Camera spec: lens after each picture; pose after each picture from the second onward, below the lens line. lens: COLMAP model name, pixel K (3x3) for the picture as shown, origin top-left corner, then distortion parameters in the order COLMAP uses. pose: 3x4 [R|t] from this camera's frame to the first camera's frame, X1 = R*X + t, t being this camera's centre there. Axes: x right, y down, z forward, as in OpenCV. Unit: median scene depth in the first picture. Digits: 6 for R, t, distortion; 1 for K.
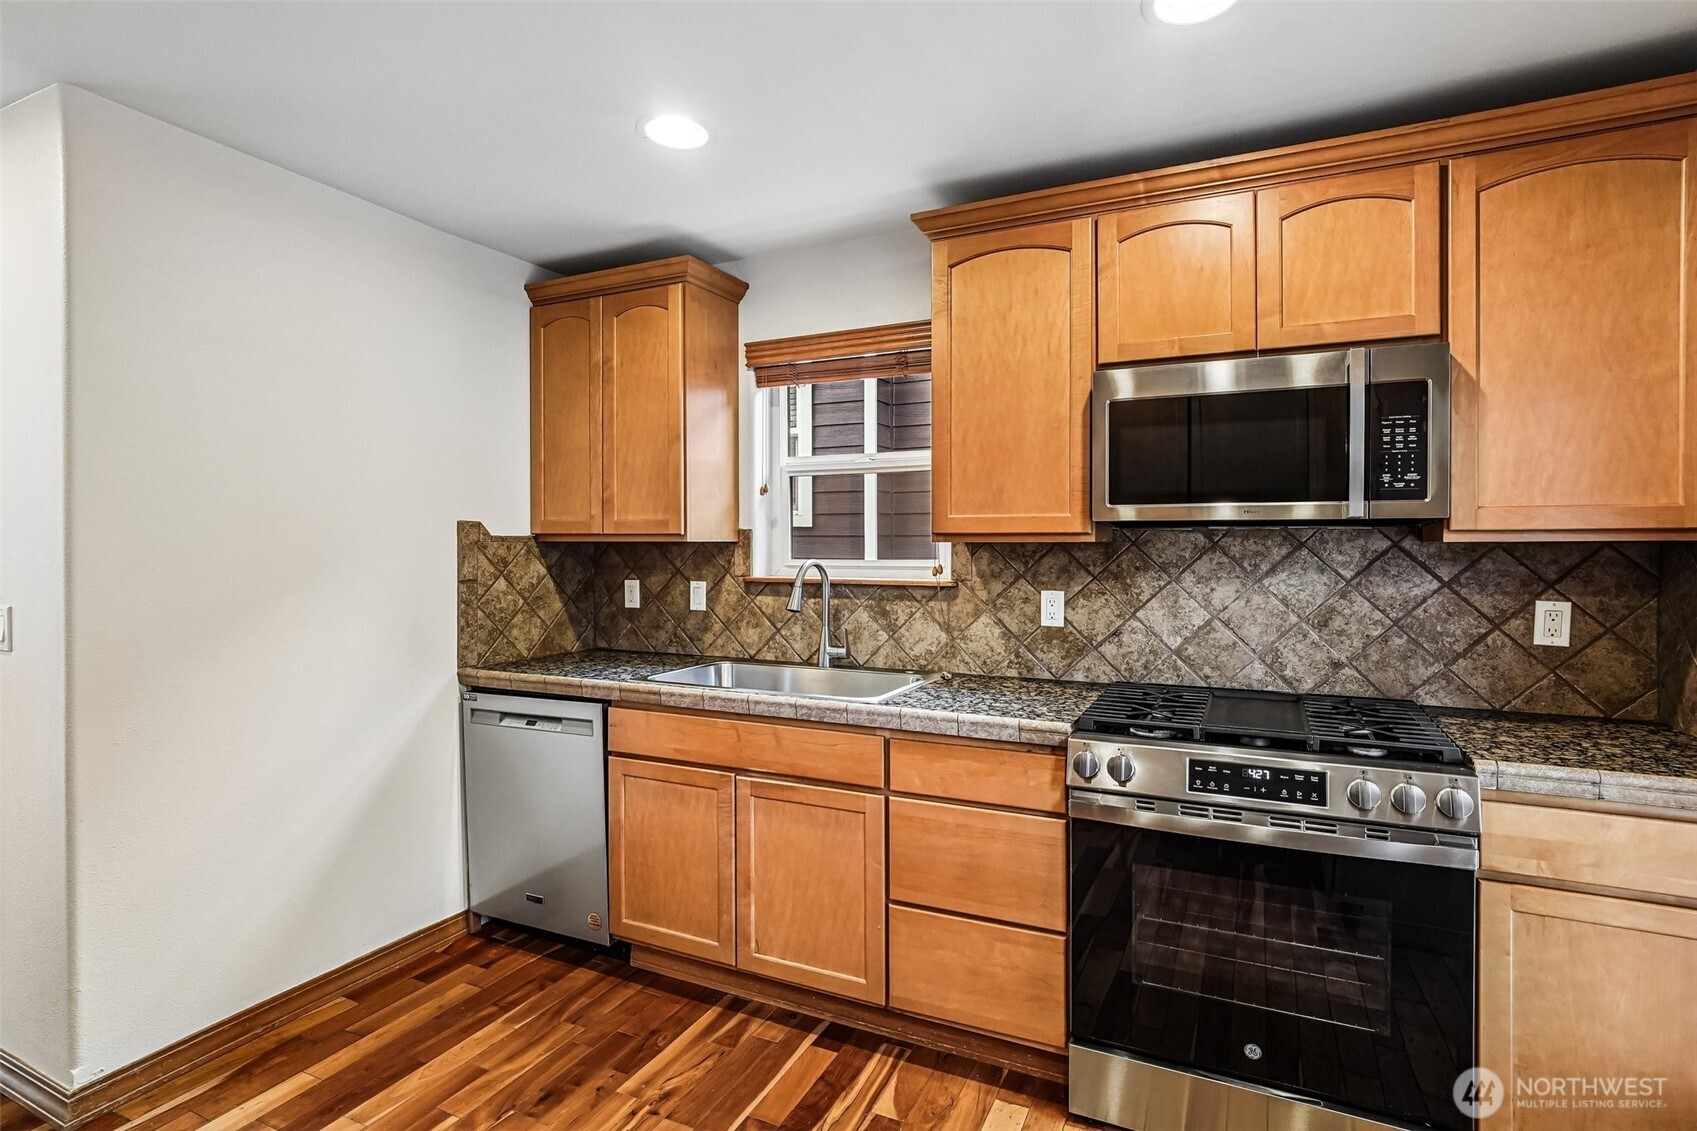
lens RADIAL K [[832.4, 0, 853.5], [0, 832.4, 548.6], [0, 0, 1]] dist [-0.001950, -0.000151]
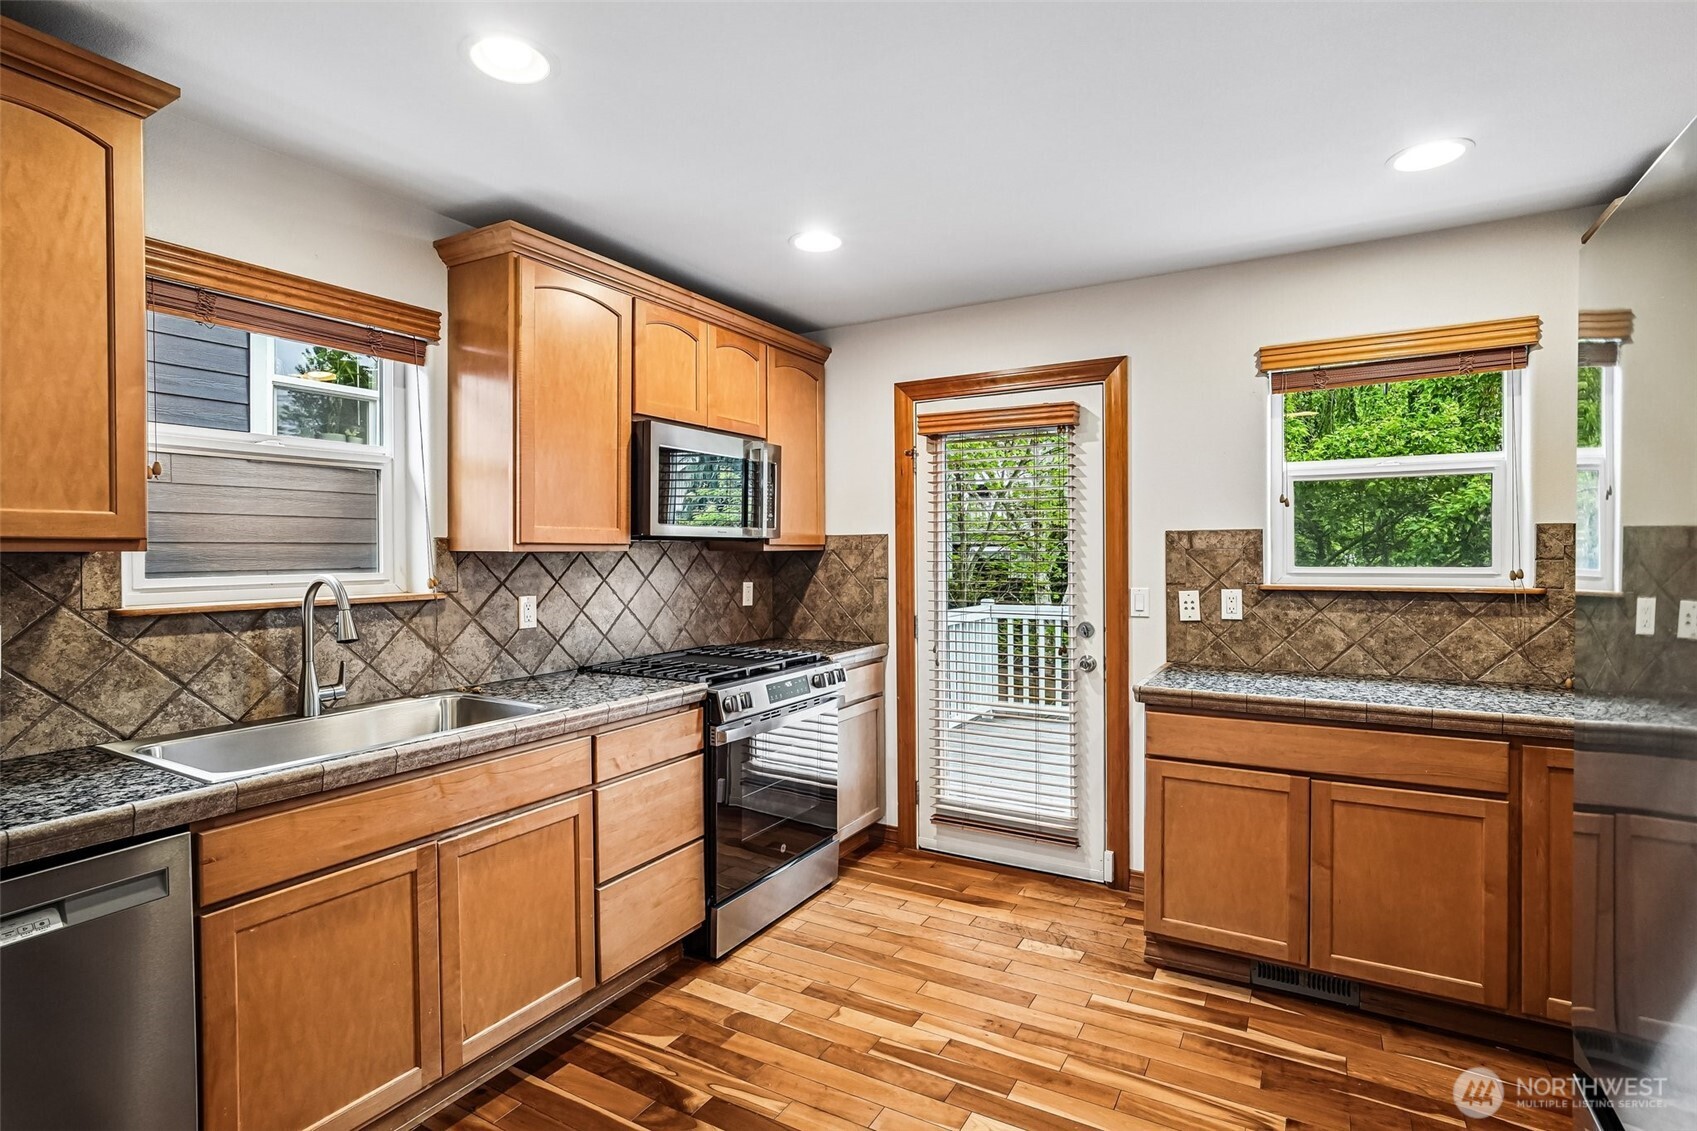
lens RADIAL K [[813.3, 0, 881.9], [0, 813.3, 559.4], [0, 0, 1]] dist [-0.006006, -0.000642]
pose [[0.066668, -0.010493, 0.997720, -0.781722], [0.011113, 0.999890, 0.009773, -0.002621], [-0.997713, 0.010436, 0.066777, 0.453240]]
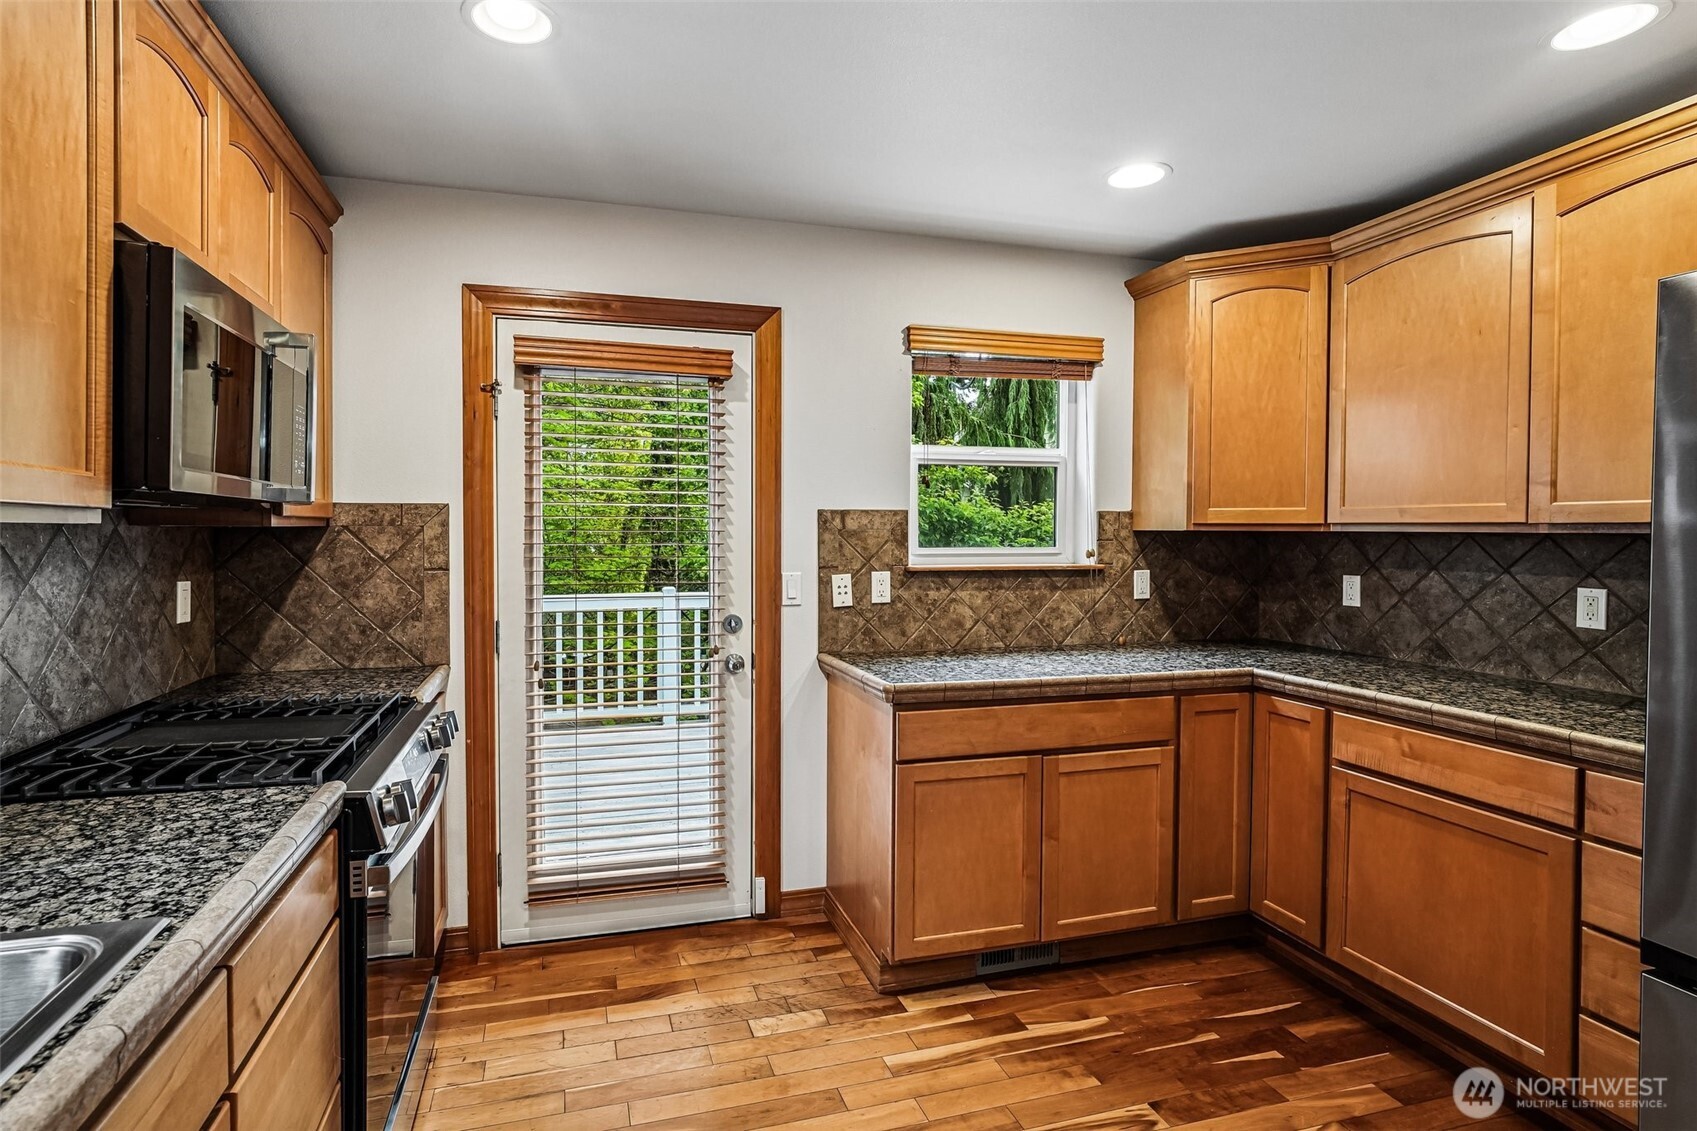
lens RADIAL K [[832.4, 0, 853.5], [0, 832.4, 548.6], [0, 0, 1]] dist [-0.001950, -0.000151]
pose [[-0.643599, -0.018146, 0.765148, -0.419361], [0.001644, 0.999684, 0.025092, -0.003600], [-0.765361, 0.017407, -0.643365, 0.819346]]
